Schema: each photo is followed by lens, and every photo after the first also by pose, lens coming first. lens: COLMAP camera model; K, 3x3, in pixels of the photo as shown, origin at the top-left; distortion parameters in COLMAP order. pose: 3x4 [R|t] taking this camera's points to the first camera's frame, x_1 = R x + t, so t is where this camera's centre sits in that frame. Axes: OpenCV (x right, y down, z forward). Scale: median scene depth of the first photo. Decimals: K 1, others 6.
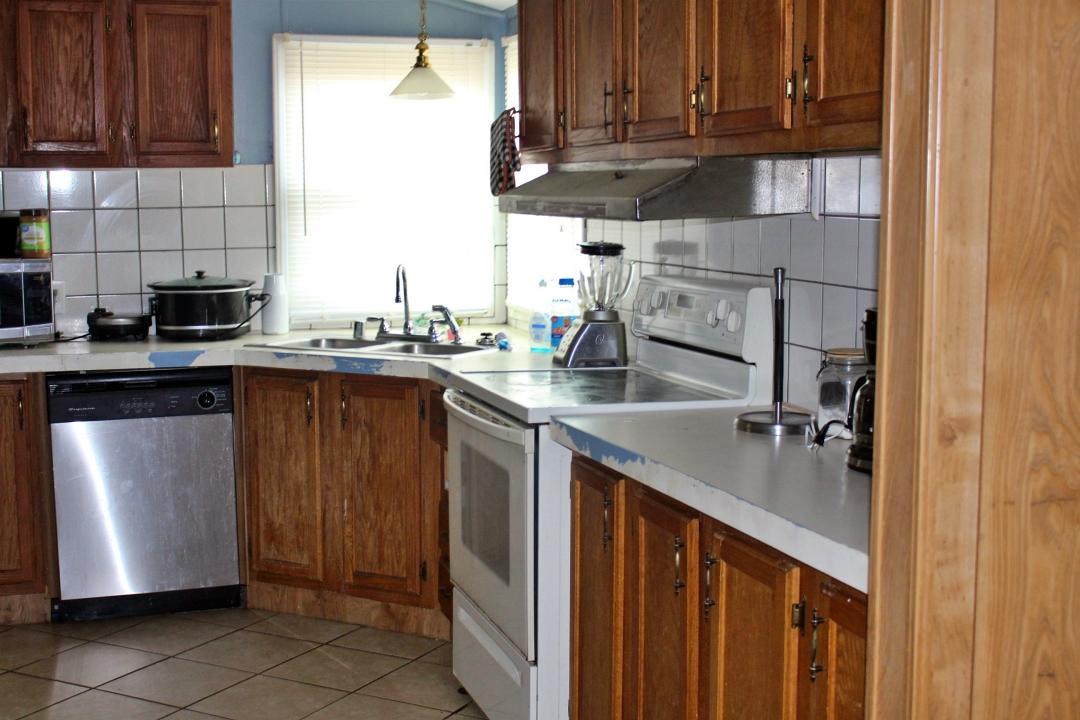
lens RADIAL K [[1385.3, 0, 543.5], [0, 1385.3, 377.3], [0, 0, 1]] dist [-0.084405, 0.000000]
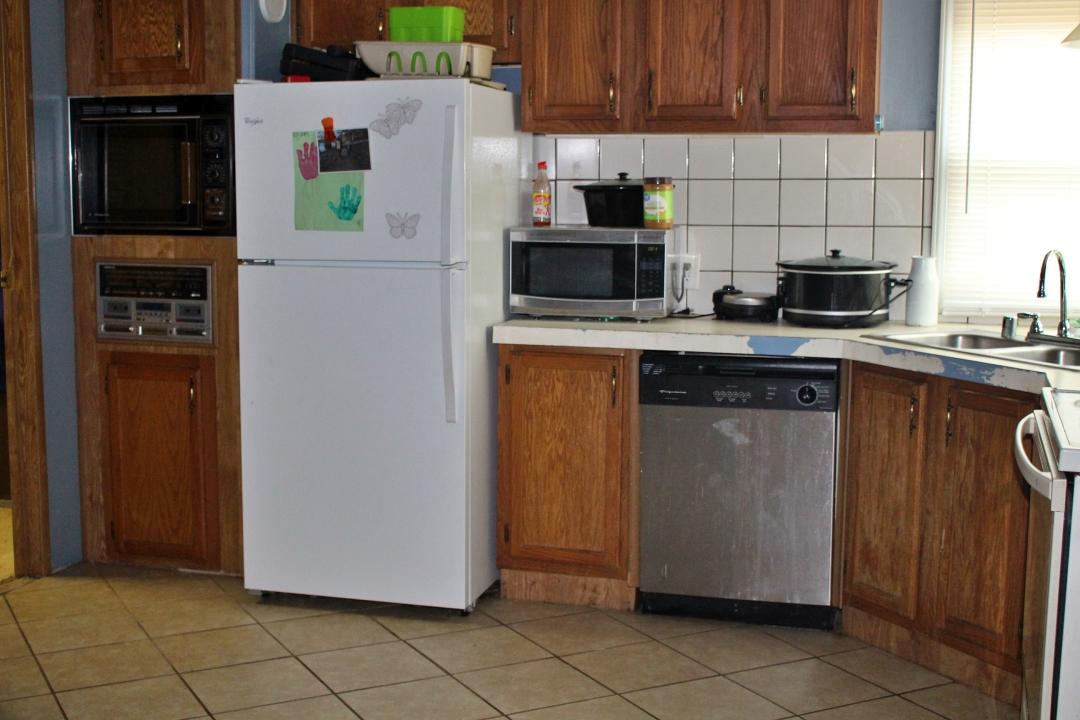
lens RADIAL K [[1385.3, 0, 537.9], [0, 1385.3, 360.5], [0, 0, 1]] dist [-0.084405, 0.000000]
pose [[0.810874, 0.080678, -0.579634, 0.128482], [-0.078990, 0.996477, 0.028195, -0.016872], [0.579866, 0.022923, 0.814389, 0.174197]]
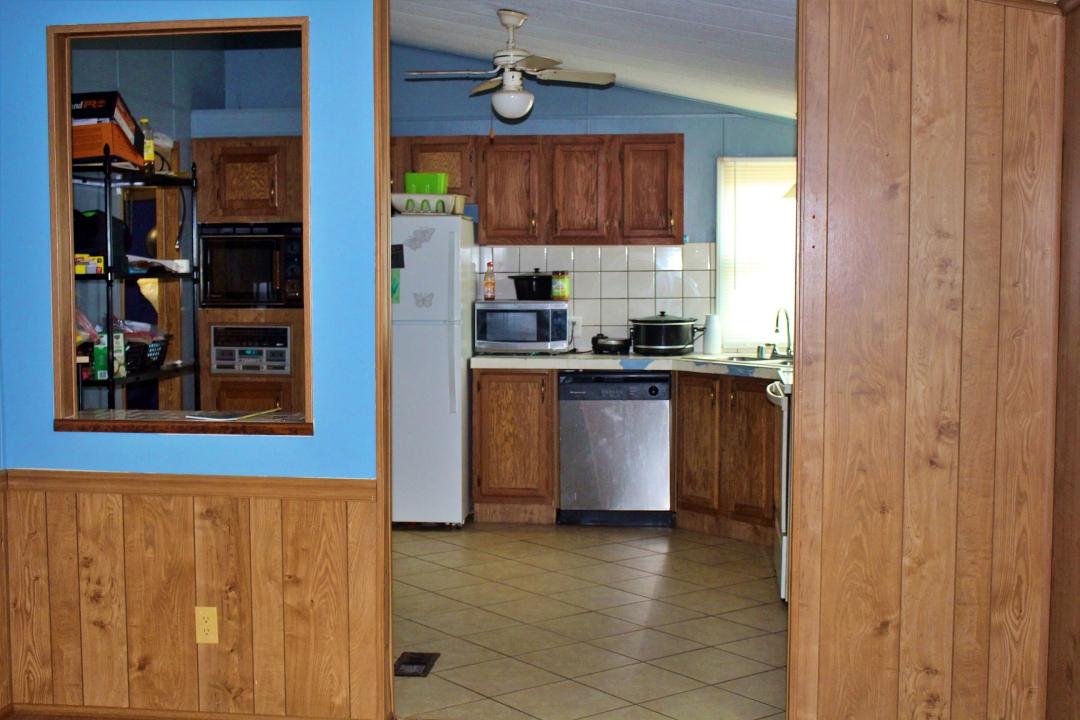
lens RADIAL K [[1385.3, 0, 544.1], [0, 1385.3, 361.3], [0, 0, 1]] dist [-0.084405, 0.000000]
pose [[0.902031, 0.027641, -0.430785, 0.329720], [-0.053295, 0.997444, -0.047596, 0.065310], [0.428368, 0.065891, 0.901199, -0.498779]]
